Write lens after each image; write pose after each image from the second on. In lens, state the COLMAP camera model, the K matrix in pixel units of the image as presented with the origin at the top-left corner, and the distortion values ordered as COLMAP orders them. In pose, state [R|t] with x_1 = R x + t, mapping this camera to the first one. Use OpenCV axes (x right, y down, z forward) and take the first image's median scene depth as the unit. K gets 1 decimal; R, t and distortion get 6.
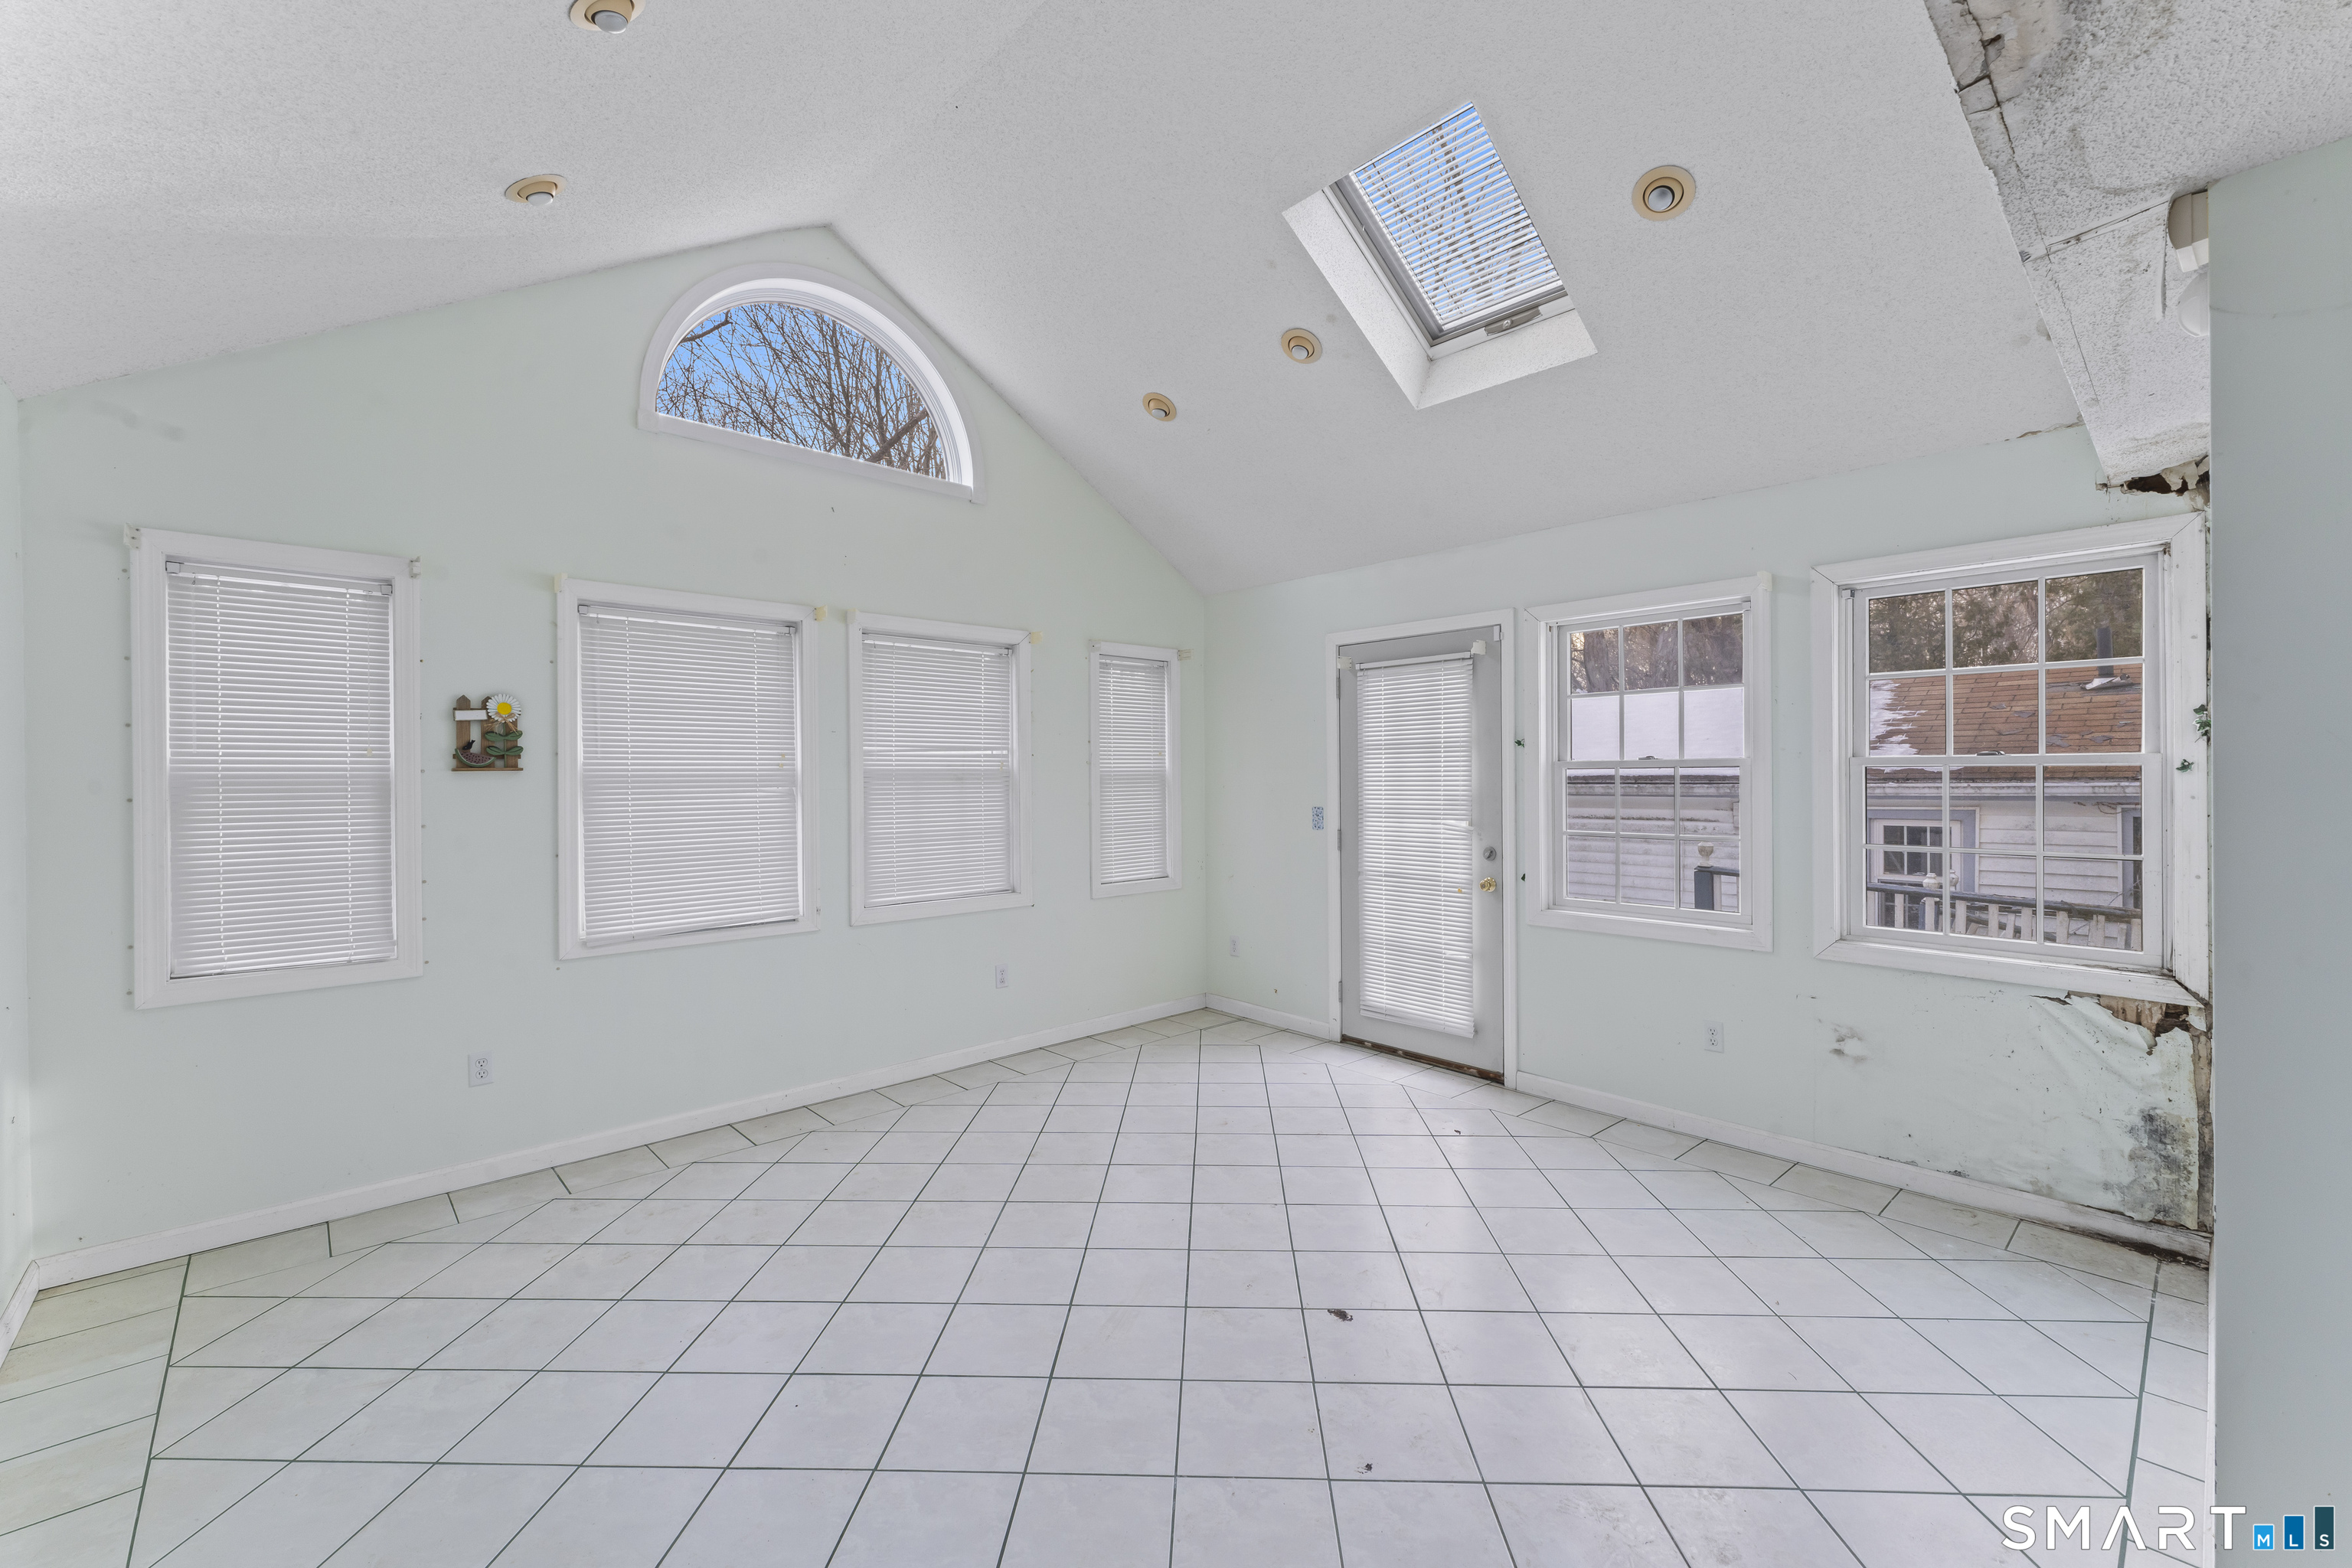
lens RADIAL K [[954.0, 0, 1177.0], [0, 954.0, 791.4], [0, 0, 1]] dist [0.001248, 0.000315]
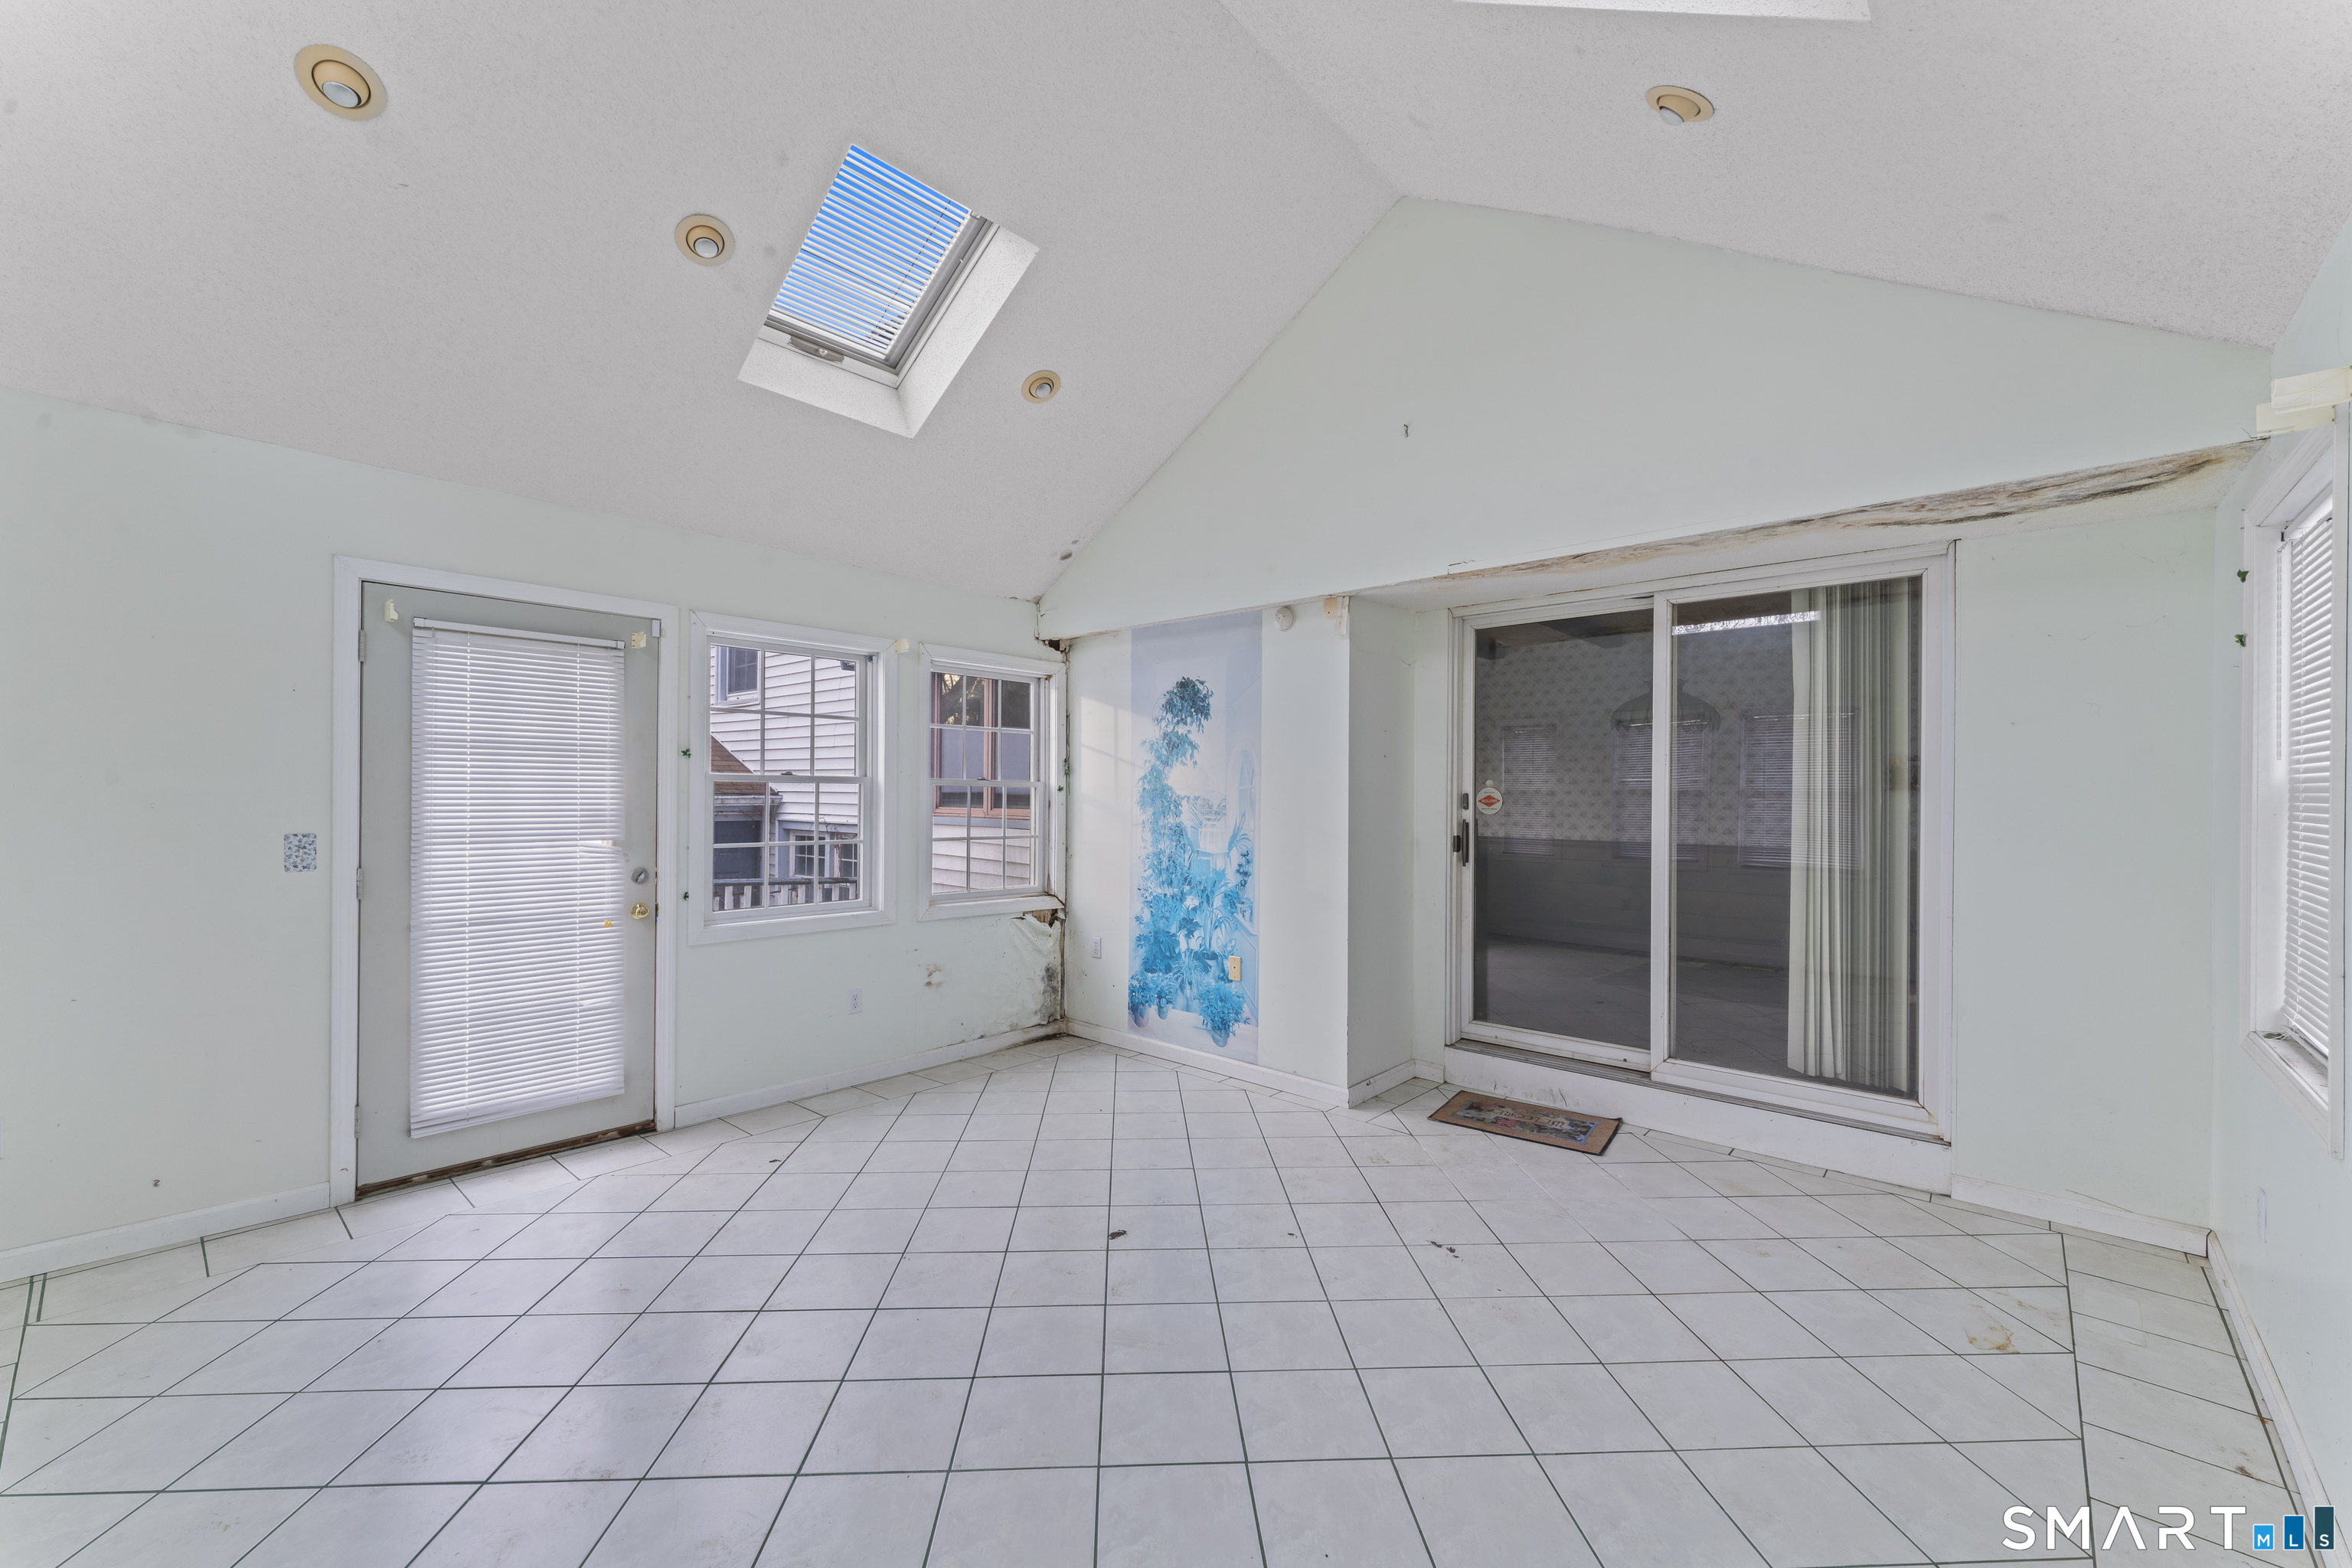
lens RADIAL K [[954.0, 0, 1172.6], [0, 954.0, 784.7], [0, 0, 1]] dist [0.001248, 0.000315]
pose [[-0.093641, 0.008402, 0.995571, -0.604407], [0.001013, 0.999965, -0.008343, -0.011104], [-0.995605, 0.000227, -0.093647, 0.599562]]
